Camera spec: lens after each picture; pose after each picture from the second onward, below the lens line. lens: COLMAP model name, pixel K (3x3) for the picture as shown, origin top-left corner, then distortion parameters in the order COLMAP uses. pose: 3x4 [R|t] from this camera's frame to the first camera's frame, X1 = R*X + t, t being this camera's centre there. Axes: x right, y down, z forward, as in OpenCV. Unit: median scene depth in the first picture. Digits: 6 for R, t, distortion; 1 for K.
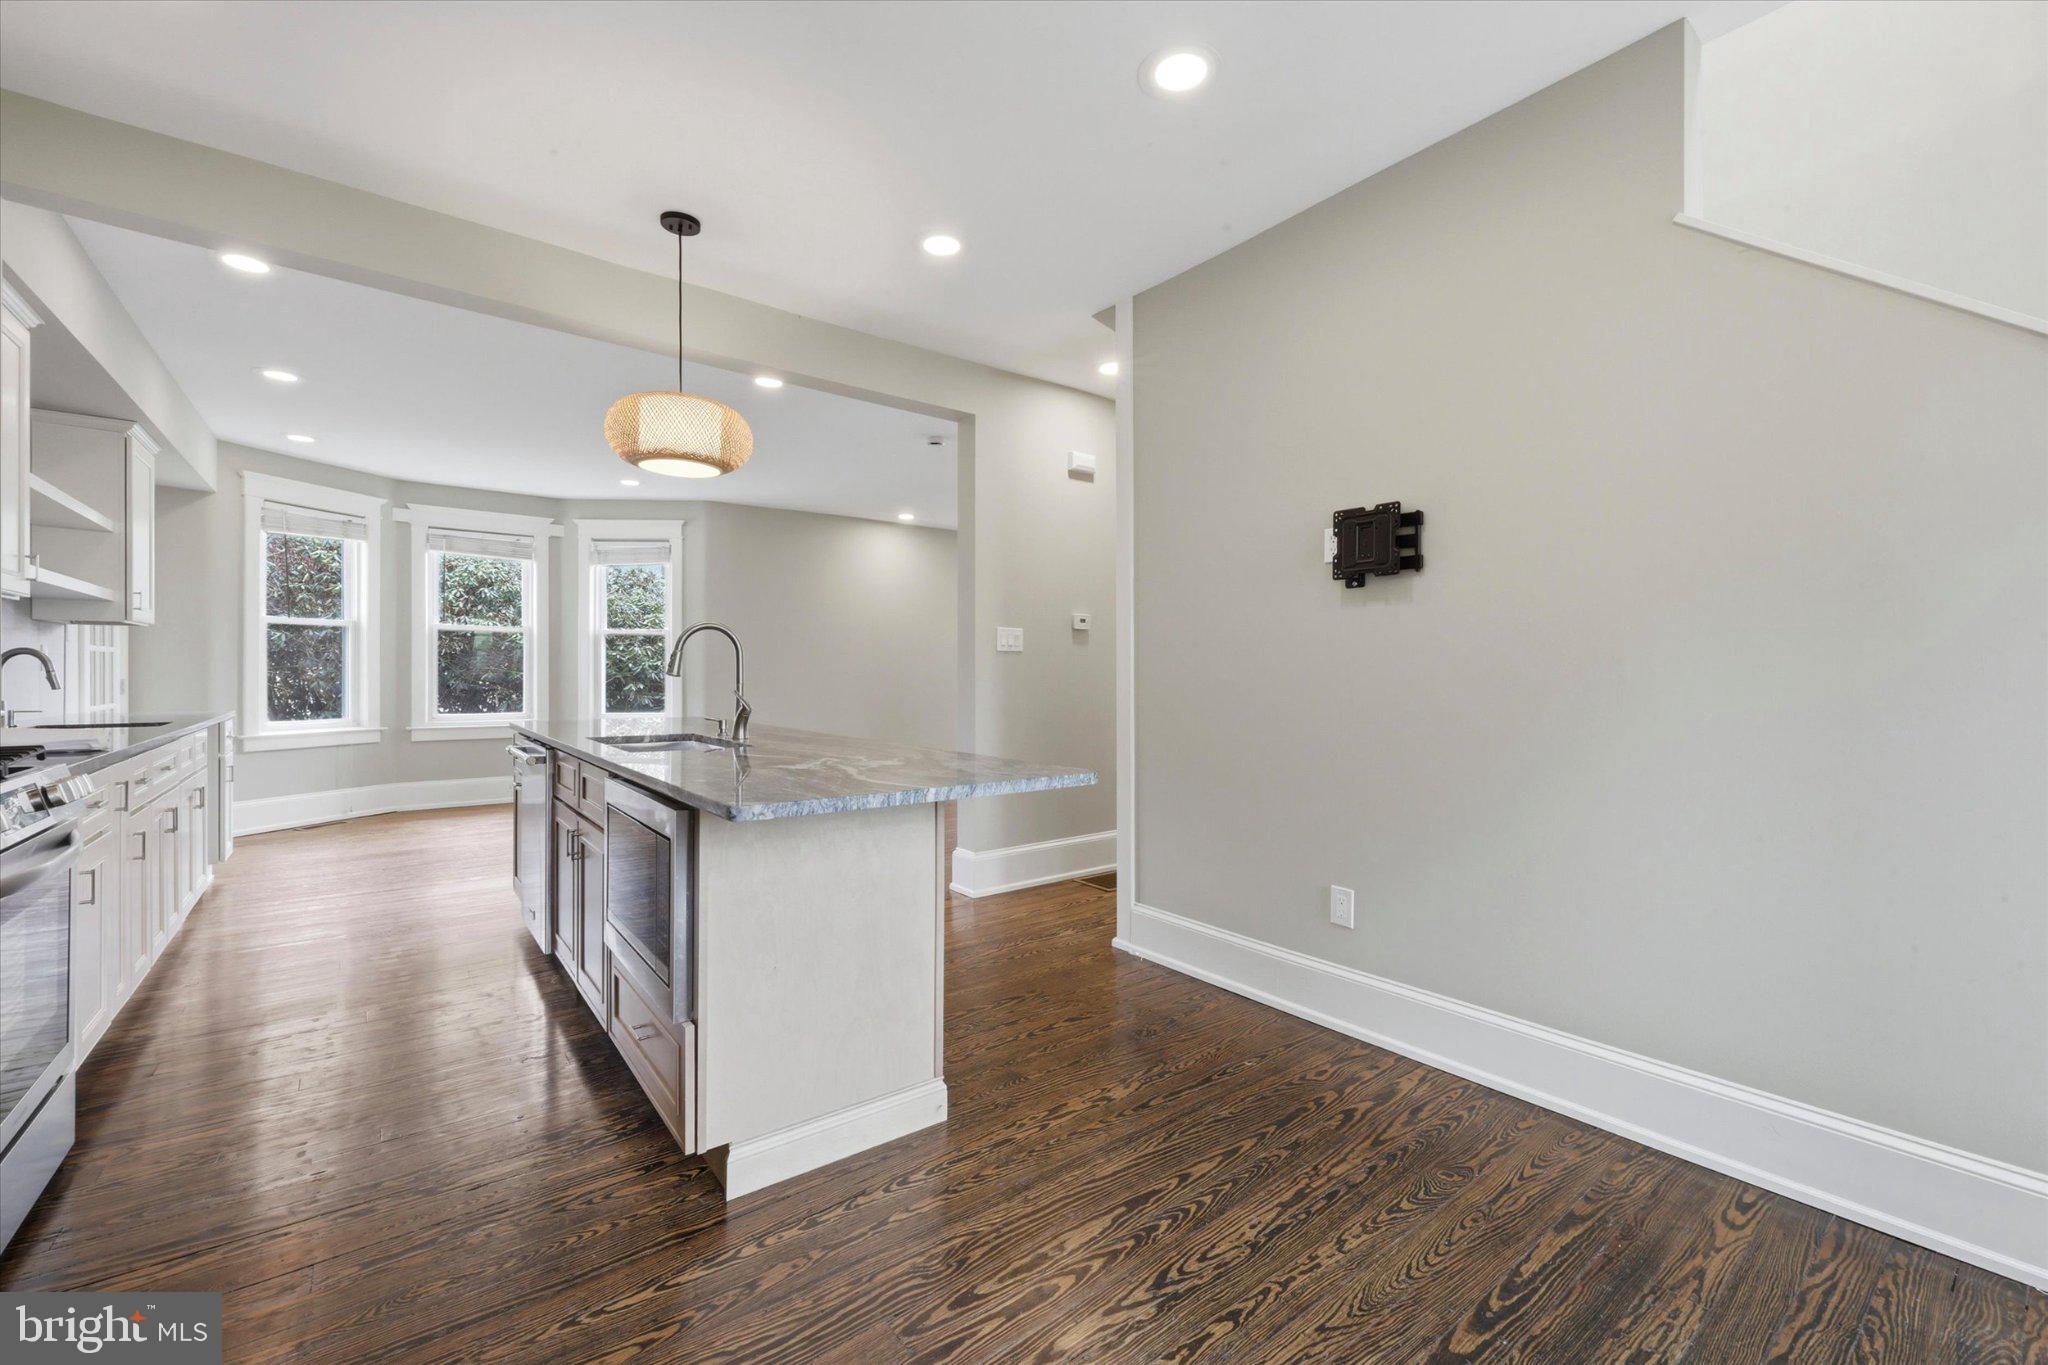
lens RADIAL K [[830.5, 0, 1025.1], [0, 830.5, 672.4], [0, 0, 1]] dist [0.004322, 0.000842]
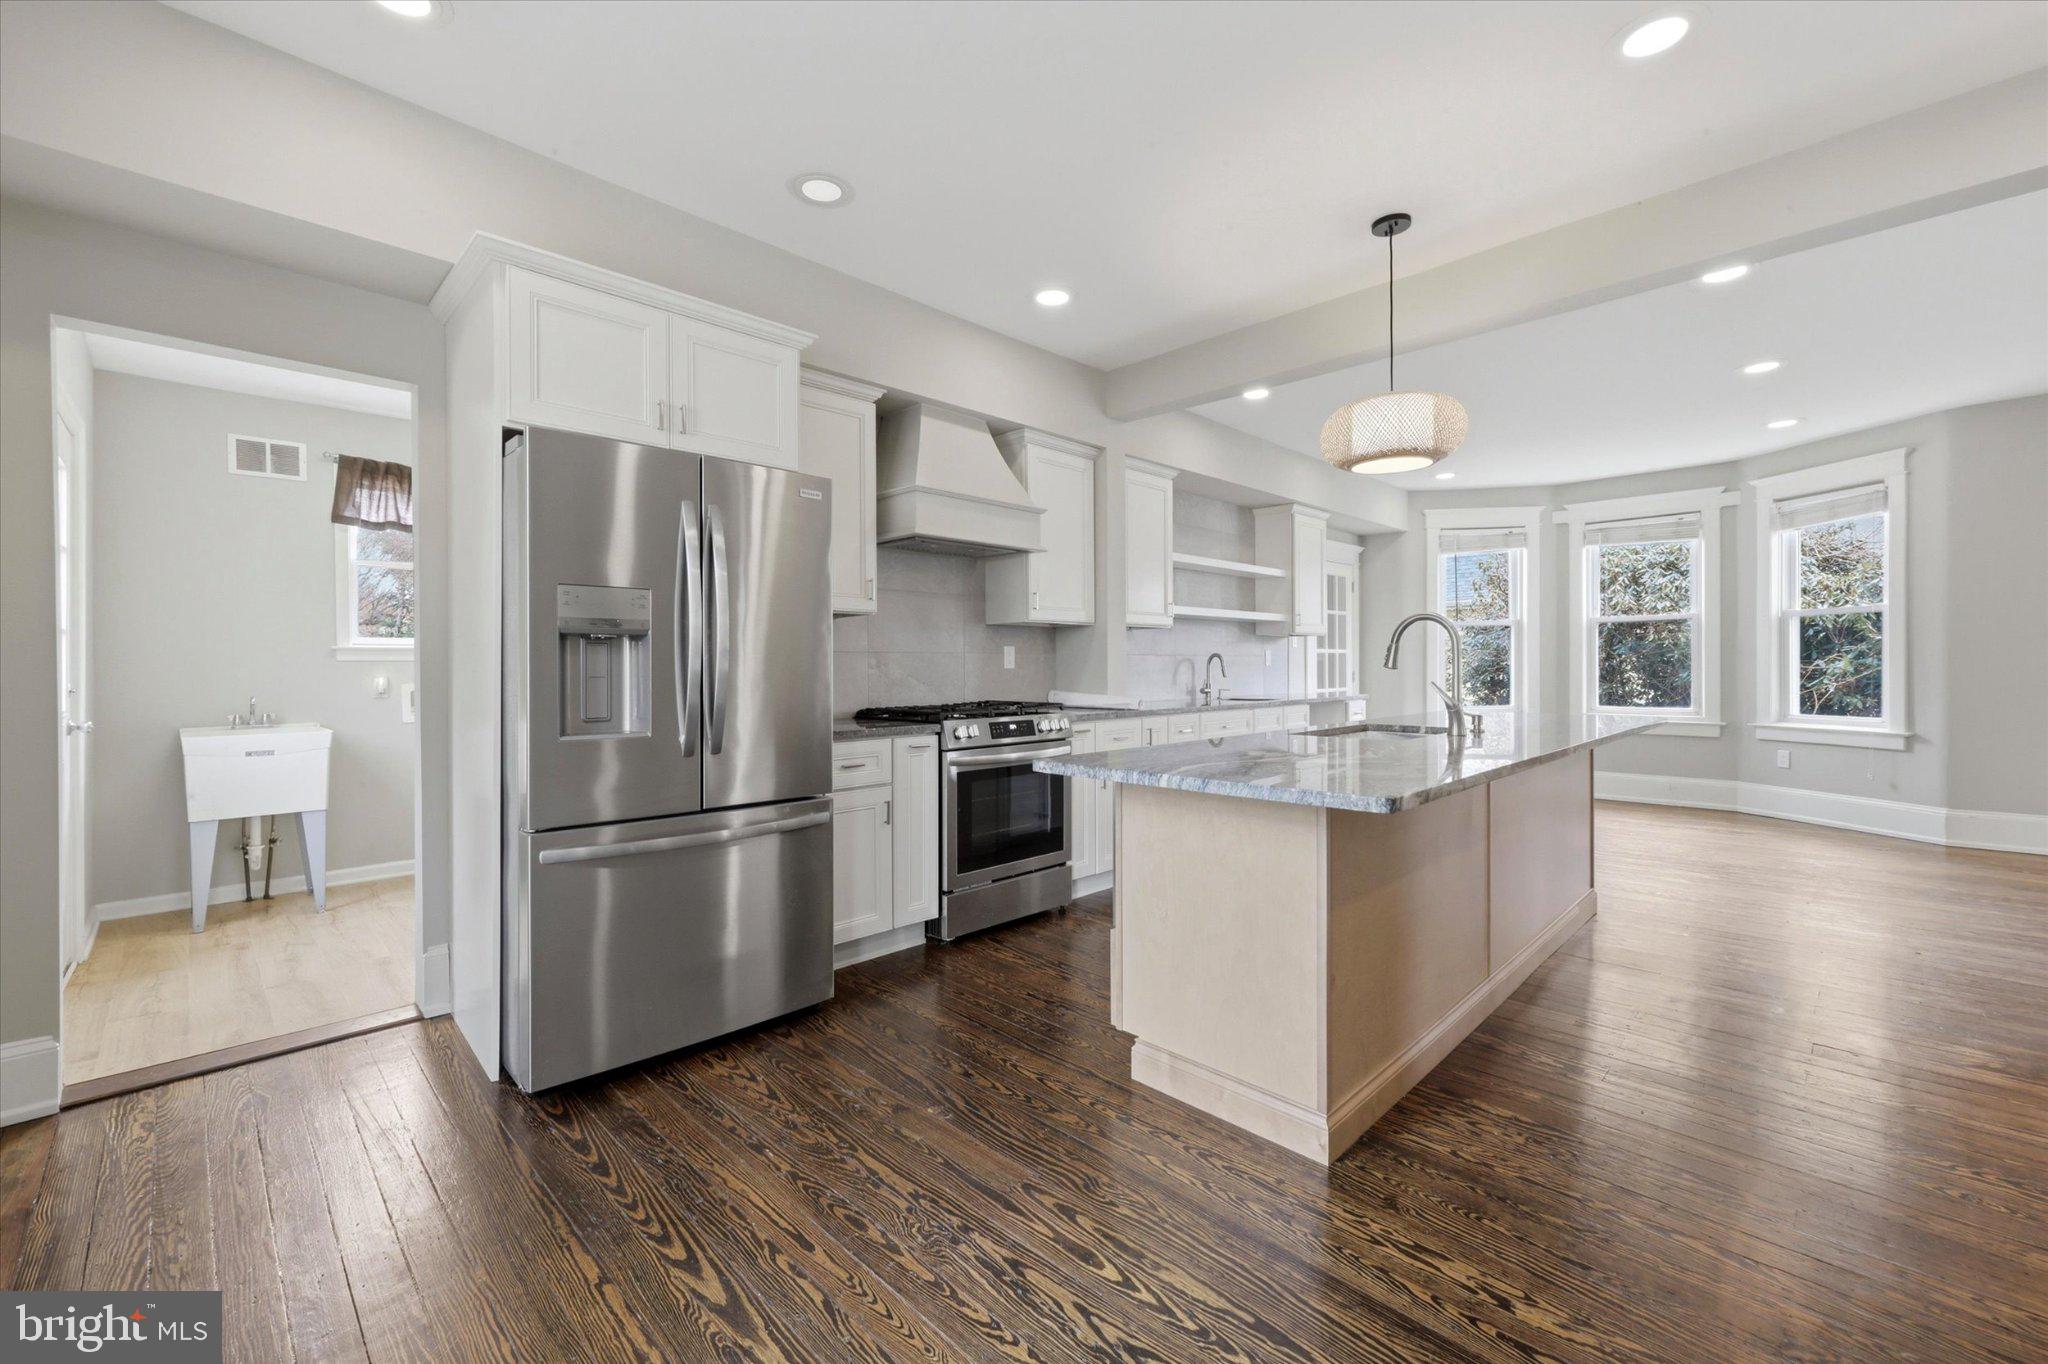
lens RADIAL K [[830.5, 0, 1004.0], [0, 830.5, 672.7], [0, 0, 1]] dist [0.004322, 0.000842]
pose [[0.117586, 0.002340, -0.993060, 0.275171], [0.006691, 0.999973, 0.003149, 0.001939], [0.993040, -0.007015, 0.117567, 0.204599]]
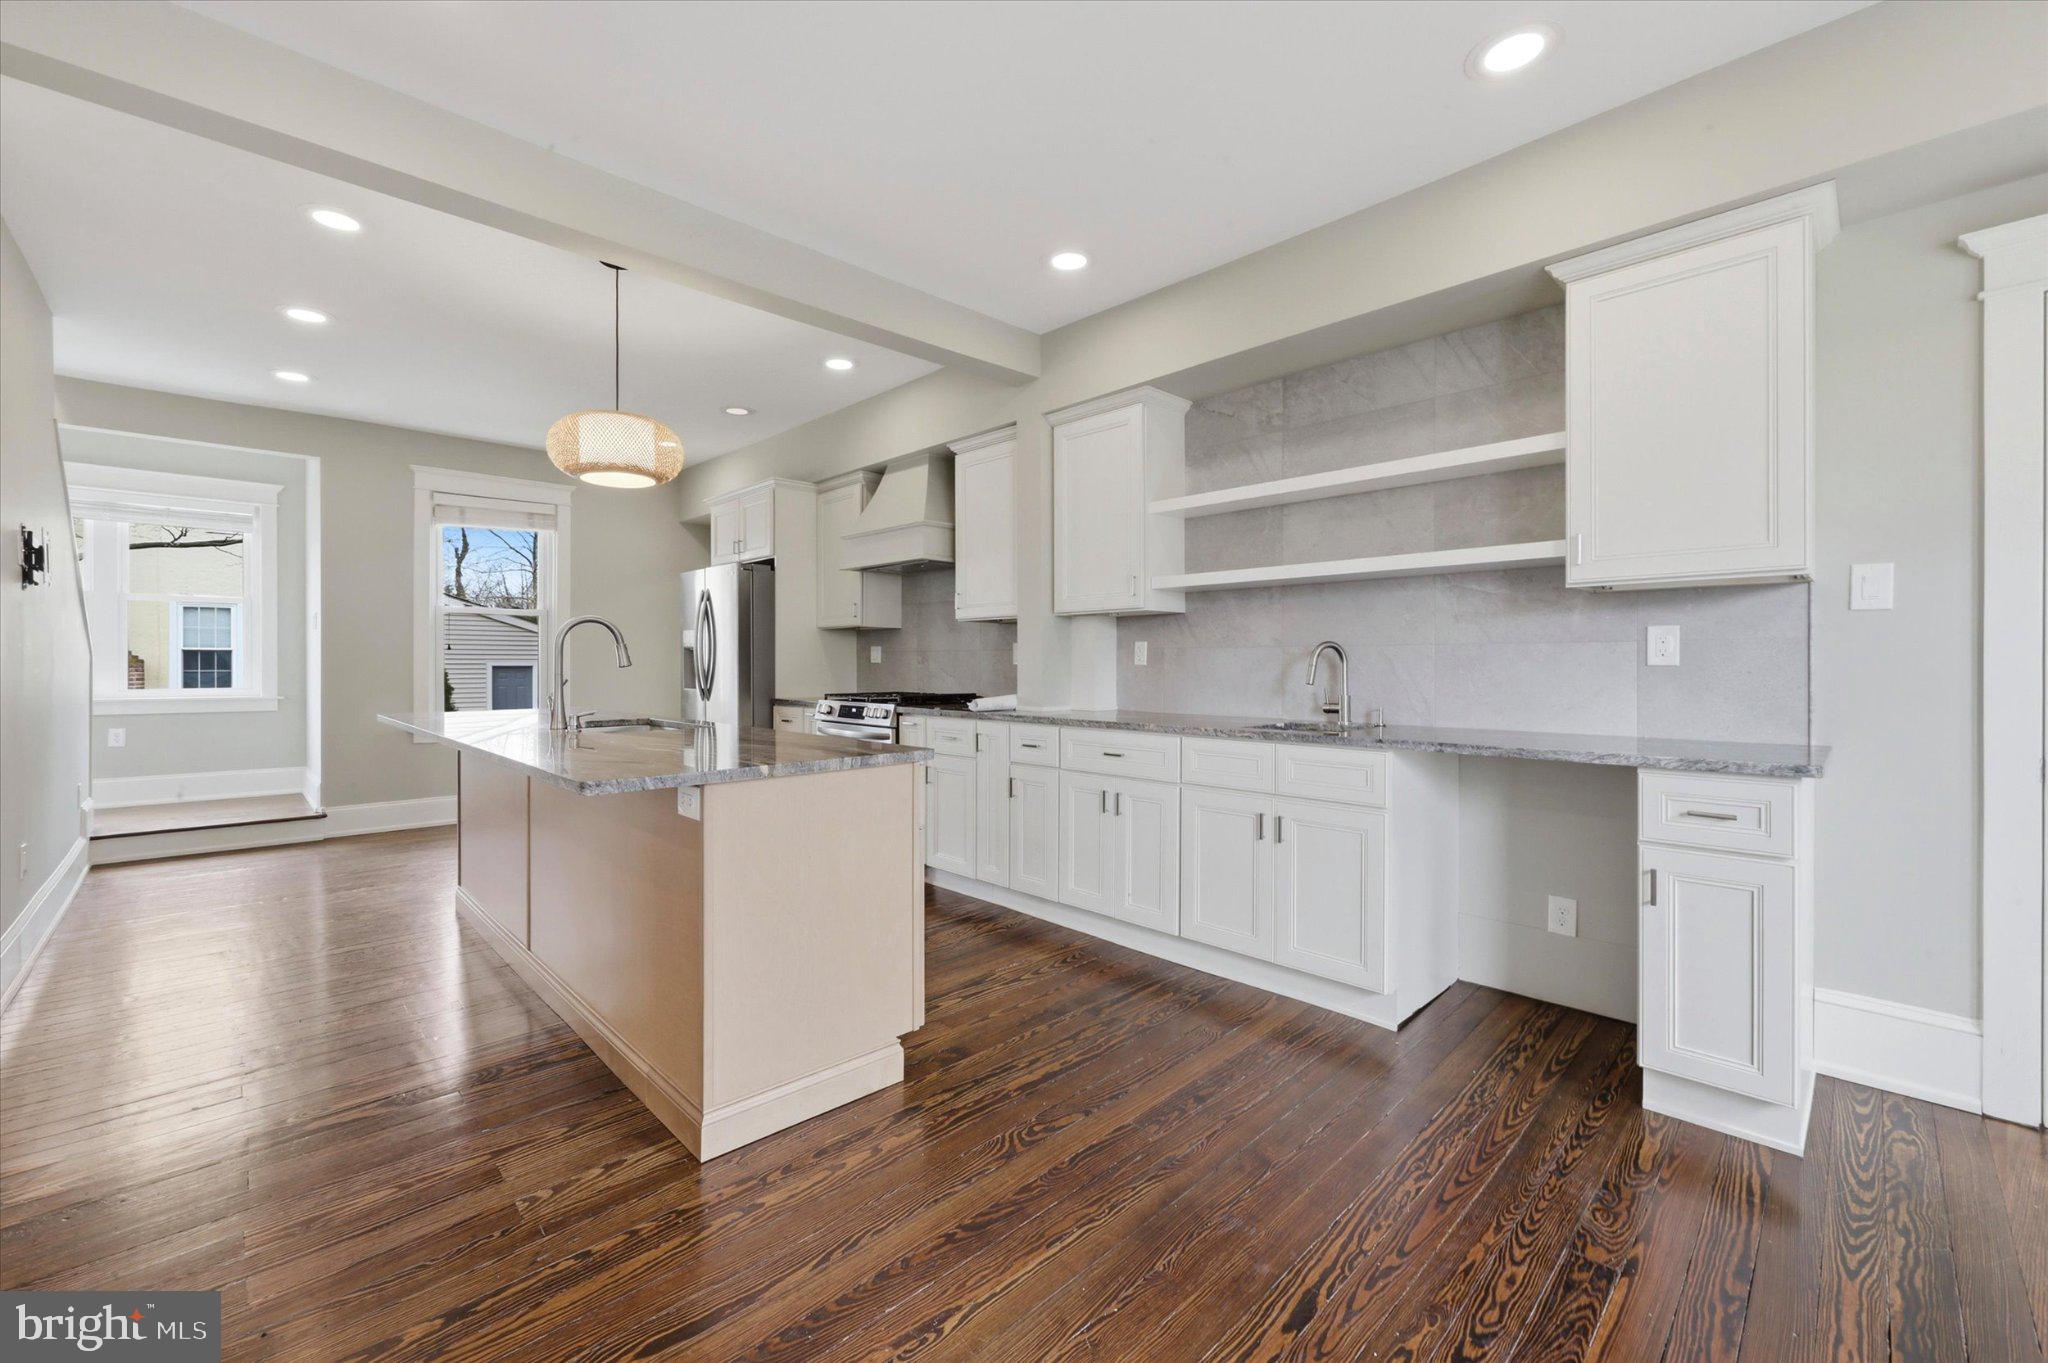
lens RADIAL K [[830.5, 0, 1016.6], [0, 830.5, 665.3], [0, 0, 1]] dist [0.004322, 0.000842]
pose [[-0.993598, -0.005152, -0.112852, -0.374335], [-0.005477, 0.999982, 0.002575, -0.000997], [0.112837, 0.003177, -0.993608, 1.047534]]
